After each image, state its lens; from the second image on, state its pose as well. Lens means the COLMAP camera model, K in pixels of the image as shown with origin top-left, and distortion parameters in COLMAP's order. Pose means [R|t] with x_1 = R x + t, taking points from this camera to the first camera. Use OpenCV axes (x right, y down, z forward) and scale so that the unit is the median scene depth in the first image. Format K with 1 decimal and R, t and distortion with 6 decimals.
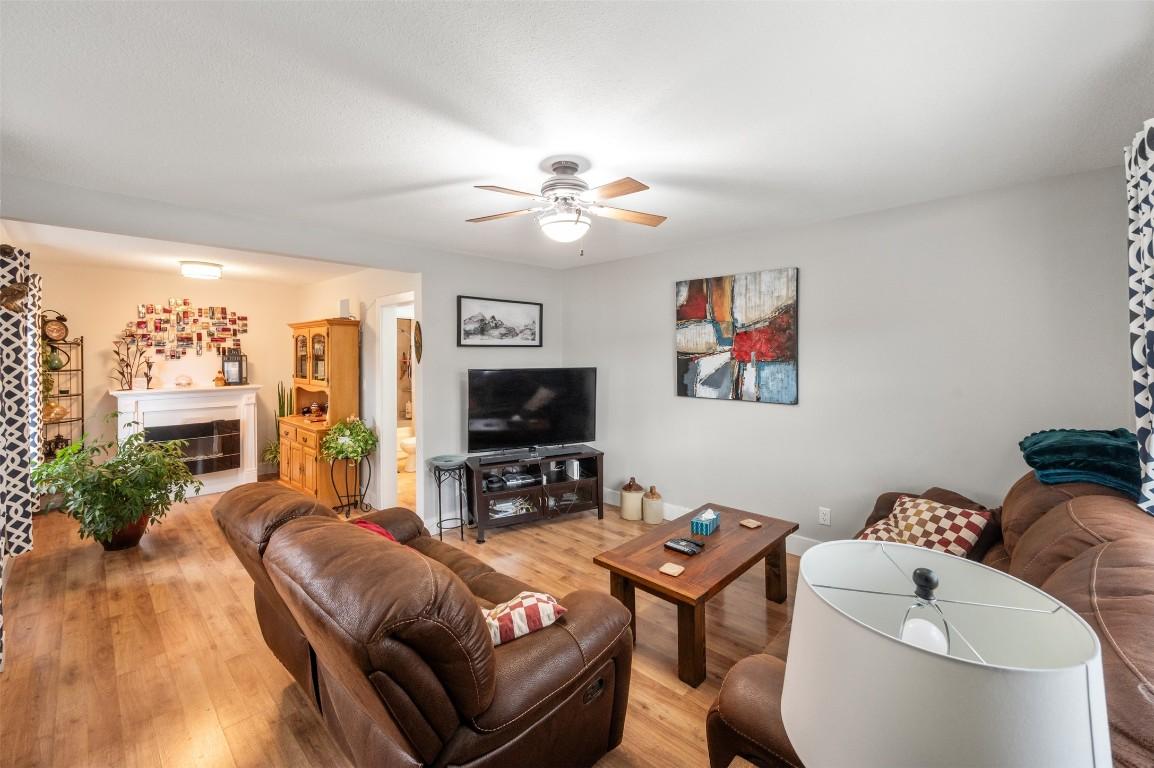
lens RADIAL K [[483.4, 0, 574.5], [0, 483.4, 352.2], [0, 0, 1]] dist [-0.003959, -0.000448]
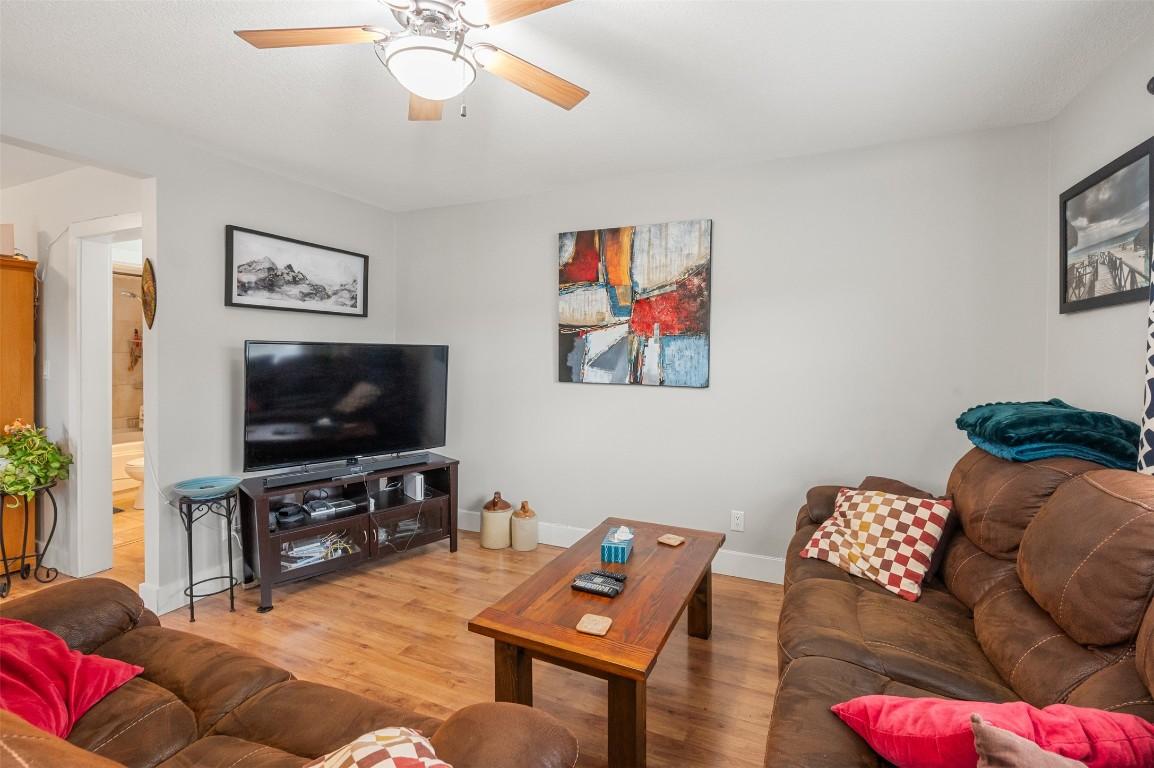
lens RADIAL K [[528.4, 0, 582.8], [0, 528.4, 361.8], [0, 0, 1]] dist [-0.003934, -0.000910]
pose [[0.941408, 0.009092, 0.337147, -0.035573], [-0.013336, 0.999858, 0.010275, 0.050299], [-0.337006, -0.014169, 0.941396, 0.199239]]
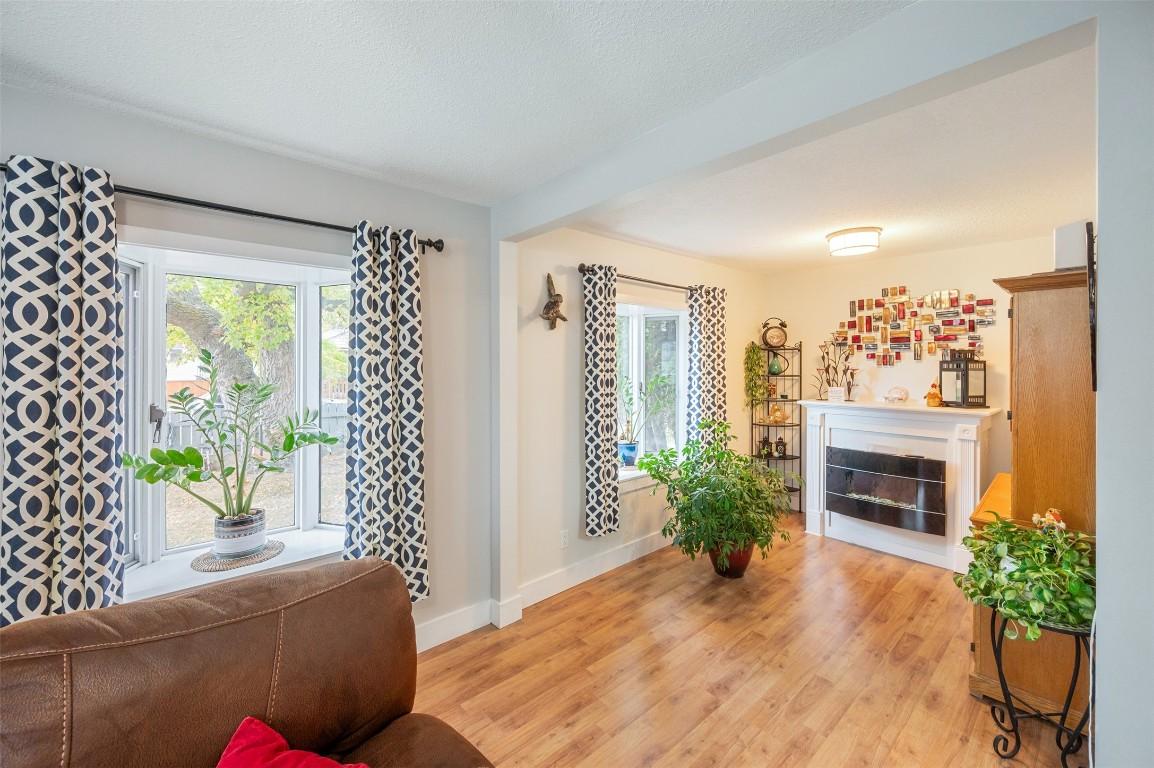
lens RADIAL K [[460.2, 0, 551.7], [0, 460.2, 365.0], [0, 0, 1]] dist [0.002729, -0.000172]
pose [[-0.097355, 0.008138, -0.995216, -0.054422], [0.002444, 0.999966, 0.007937, 0.008019], [0.995247, -0.001660, -0.097372, 0.741350]]
